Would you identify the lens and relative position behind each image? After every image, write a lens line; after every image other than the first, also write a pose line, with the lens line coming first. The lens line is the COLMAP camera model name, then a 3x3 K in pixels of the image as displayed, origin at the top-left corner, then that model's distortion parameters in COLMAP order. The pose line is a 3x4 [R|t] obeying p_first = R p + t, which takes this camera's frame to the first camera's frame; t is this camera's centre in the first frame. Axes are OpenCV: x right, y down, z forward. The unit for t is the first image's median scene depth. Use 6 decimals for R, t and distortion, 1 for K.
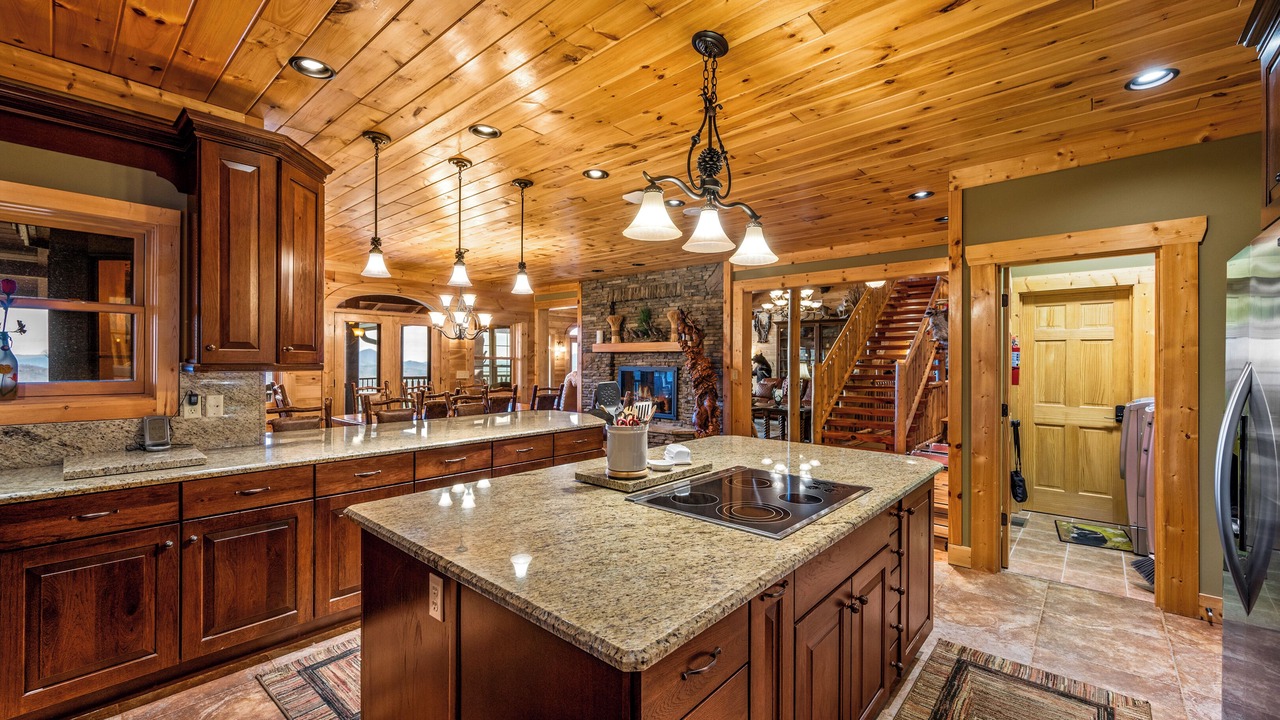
lens RADIAL K [[523.0, 0, 640.0], [0, 523.0, 360.0], [0, 0, 1]] dist [-0.001029, 0.000341]
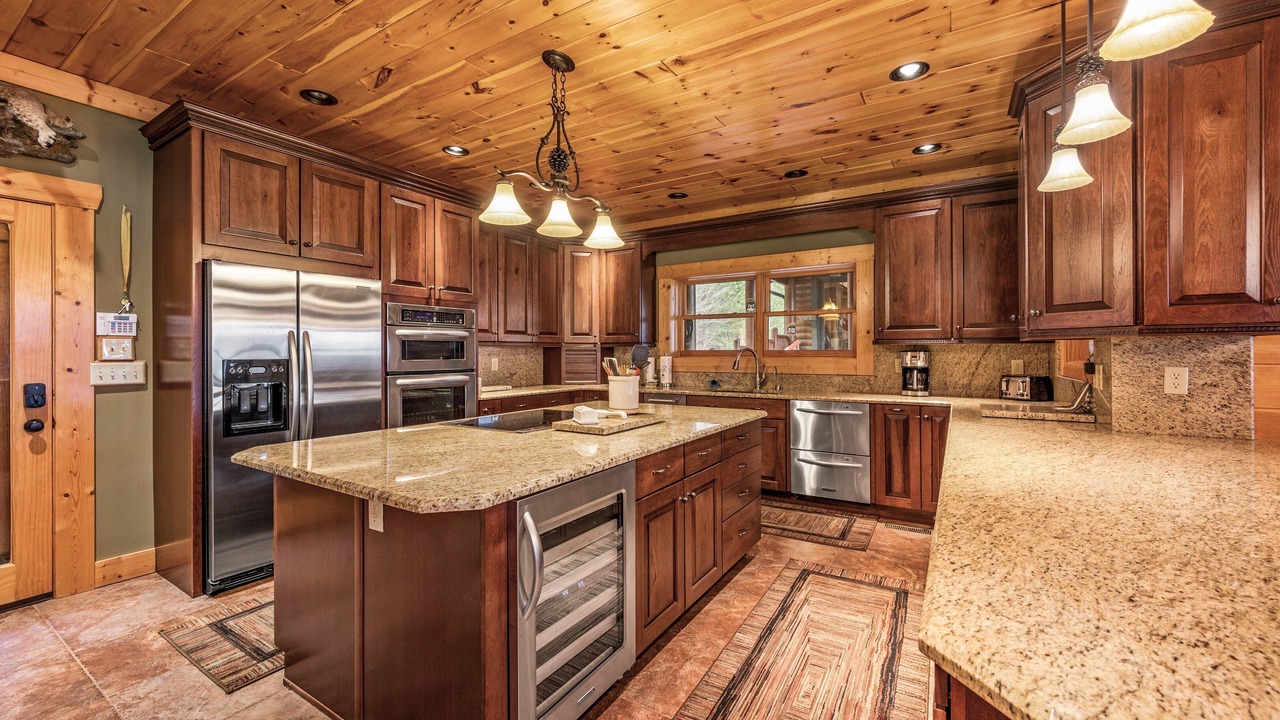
lens RADIAL K [[512.5, 0, 639.0], [0, 512.5, 352.9], [0, 0, 1]] dist [-0.003469, -0.000411]
pose [[-0.987234, -0.001915, -0.159266, 0.130704], [-0.001269, 0.999991, -0.004157, 0.062007], [0.159272, -0.003901, -0.987227, 2.040459]]
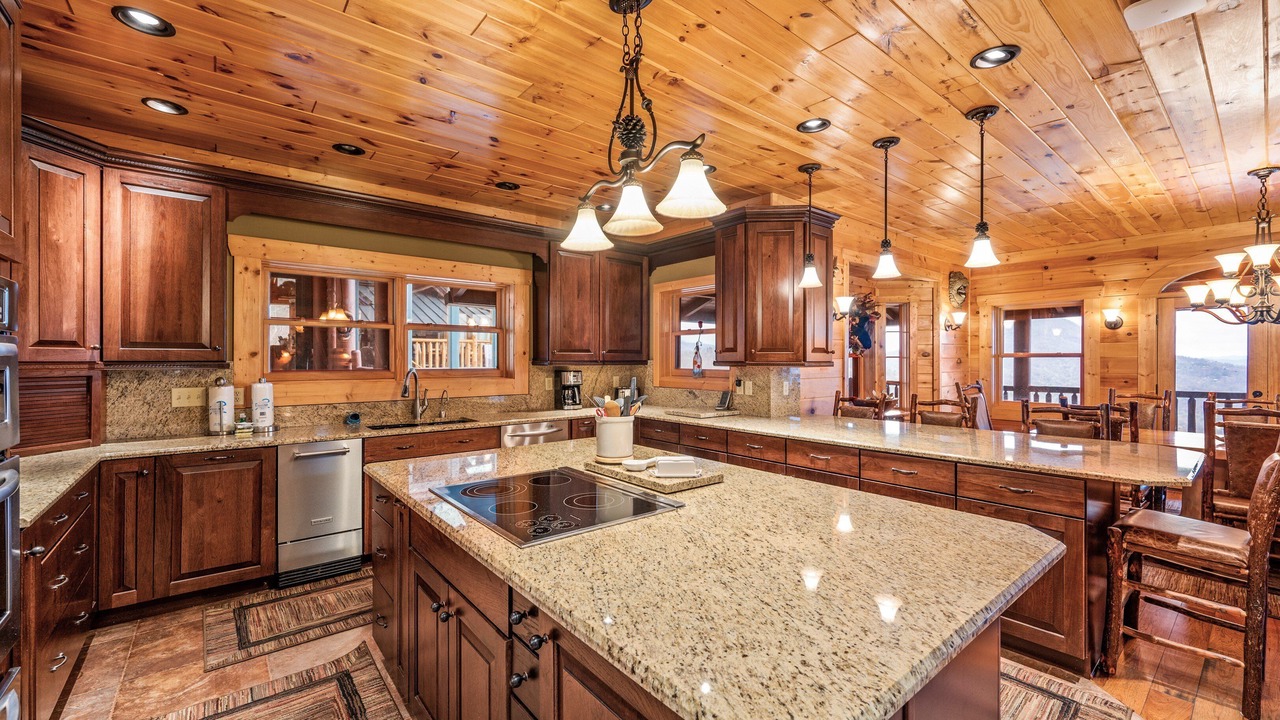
lens RADIAL K [[512.5, 0, 639.0], [0, 512.5, 352.9], [0, 0, 1]] dist [-0.003469, -0.000411]
pose [[-0.158972, -0.013578, -0.987190, 0.894652], [0.001162, 0.999902, -0.013940, 0.003551], [0.987282, -0.003363, -0.158941, 1.061489]]
